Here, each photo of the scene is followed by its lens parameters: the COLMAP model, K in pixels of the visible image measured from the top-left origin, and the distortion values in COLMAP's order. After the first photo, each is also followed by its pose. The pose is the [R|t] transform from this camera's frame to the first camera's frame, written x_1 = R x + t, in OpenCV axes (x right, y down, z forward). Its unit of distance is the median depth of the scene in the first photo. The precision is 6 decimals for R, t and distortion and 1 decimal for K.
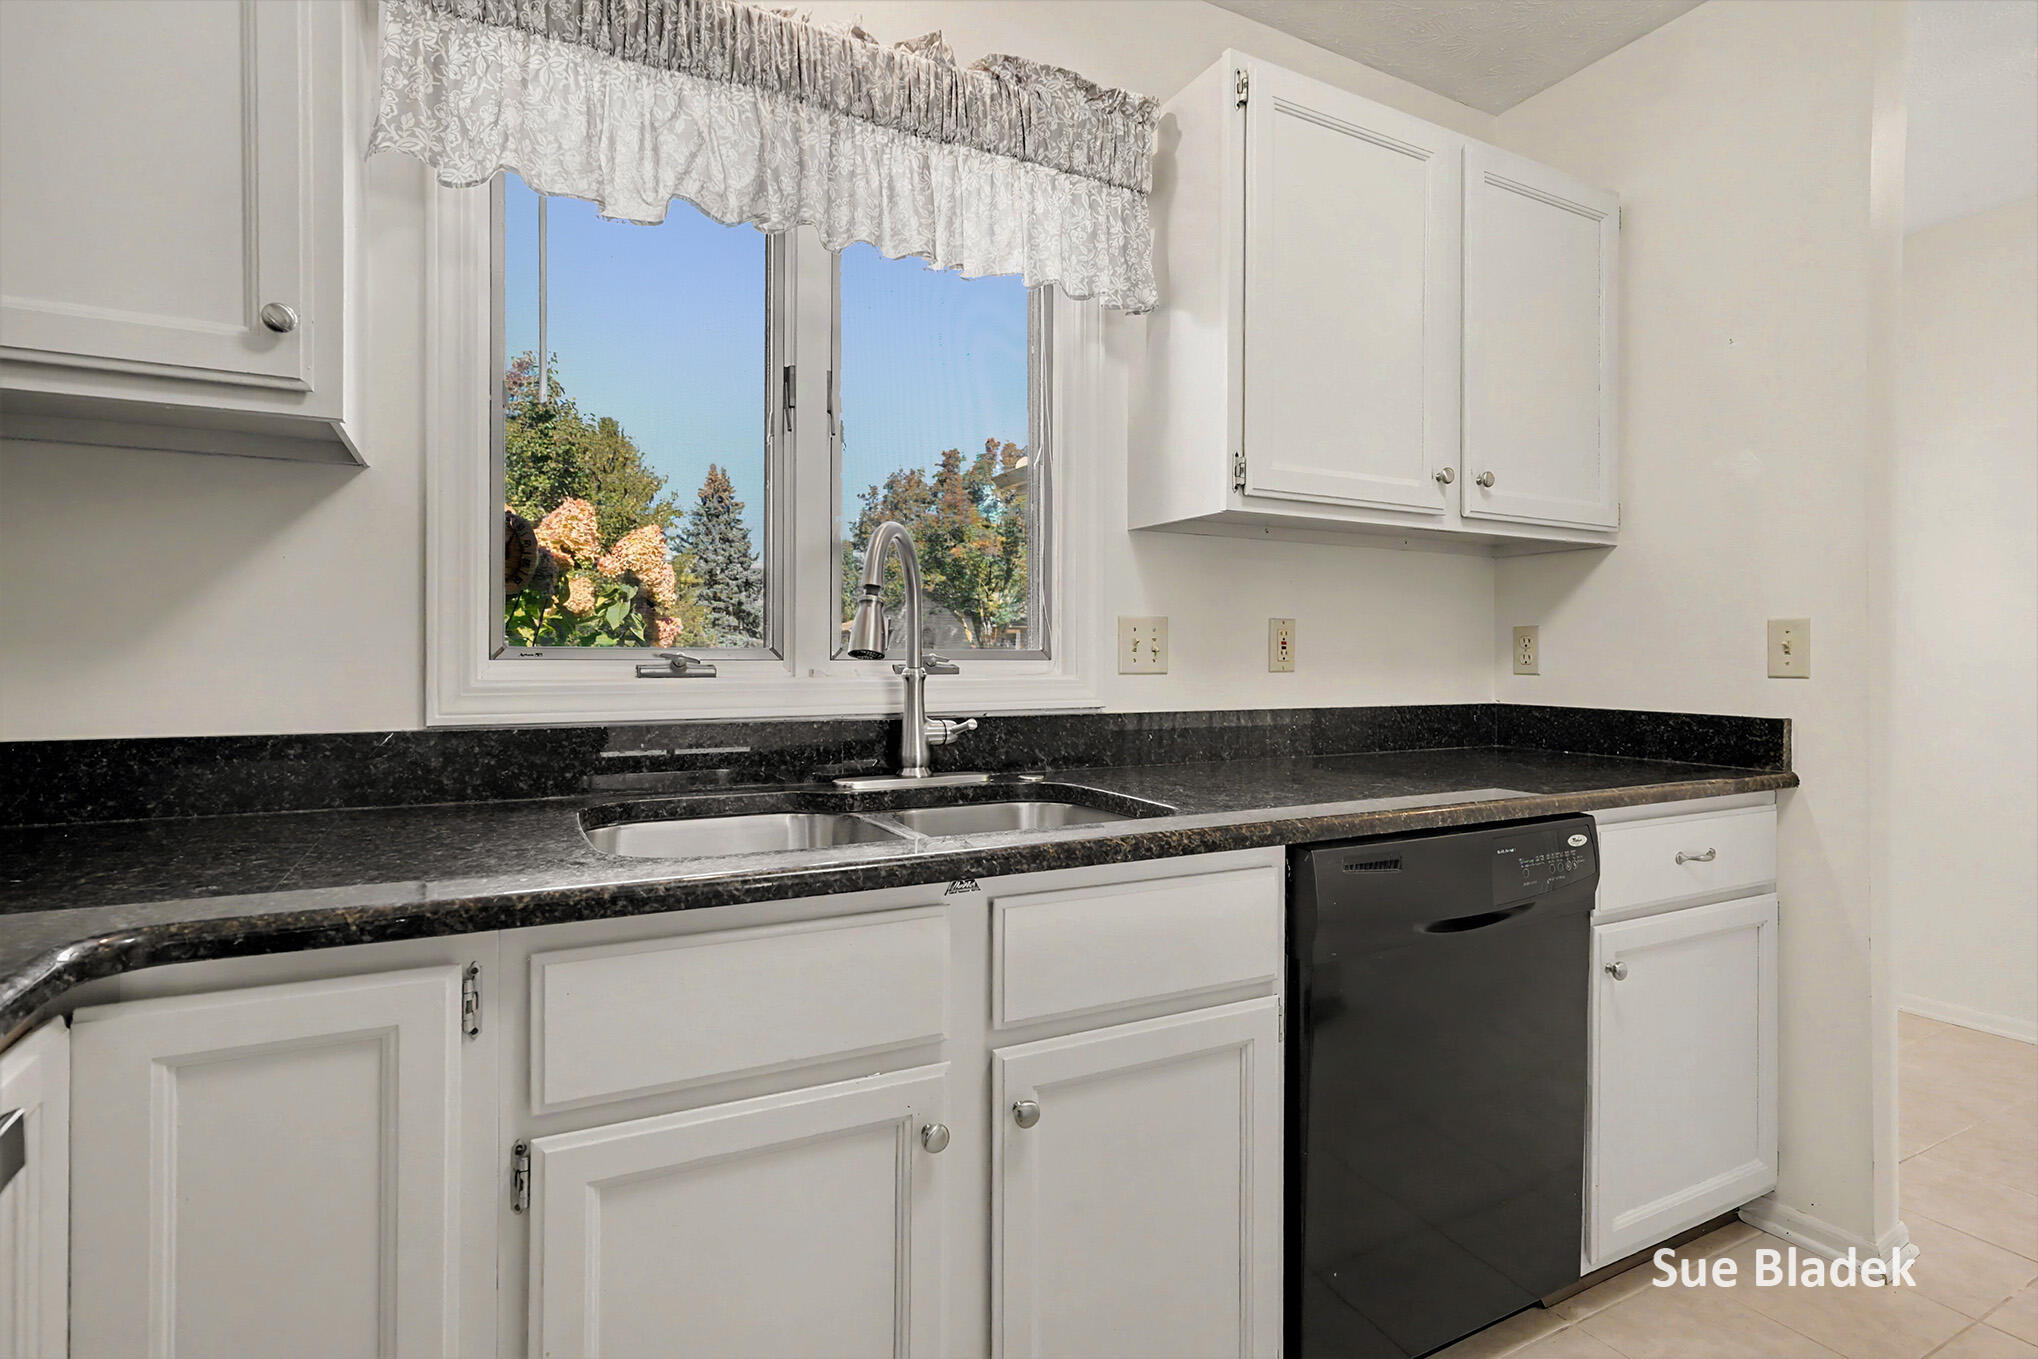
lens RADIAL K [[1002.0, 0, 1011.4], [0, 1002.0, 678.1], [0, 0, 1]] dist [-0.001794, 0.001311]
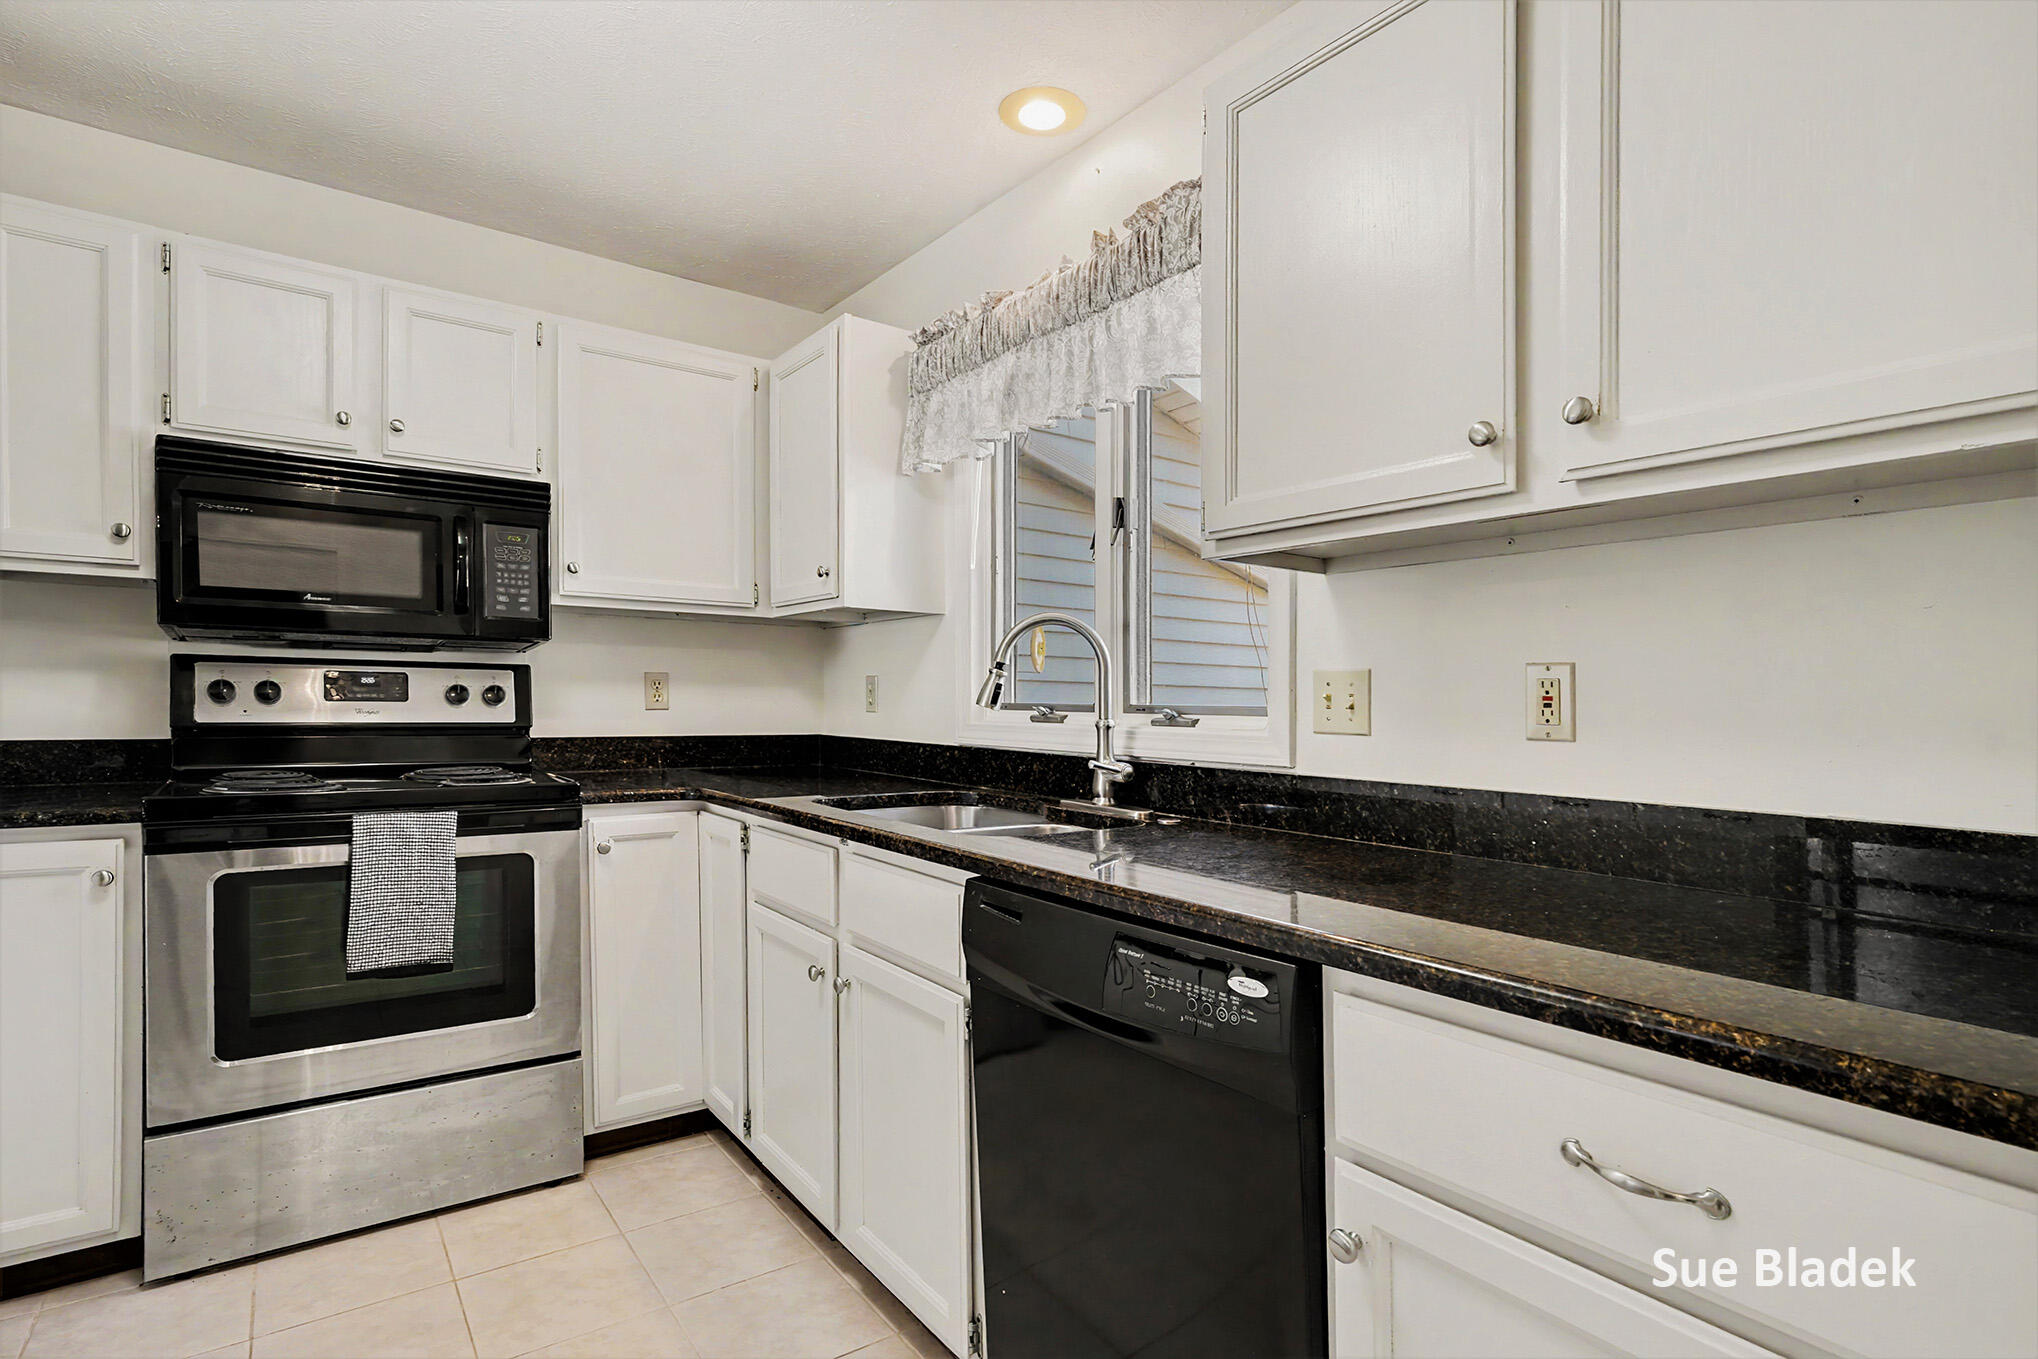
lens RADIAL K [[1002.0, 0, 1008.7], [0, 1002.0, 685.0], [0, 0, 1]] dist [-0.001794, 0.001311]
pose [[0.149243, -0.018457, -0.988628, 1.157109], [-0.036006, 0.999061, -0.024087, -0.019002], [0.988145, 0.039191, 0.148438, 0.697271]]
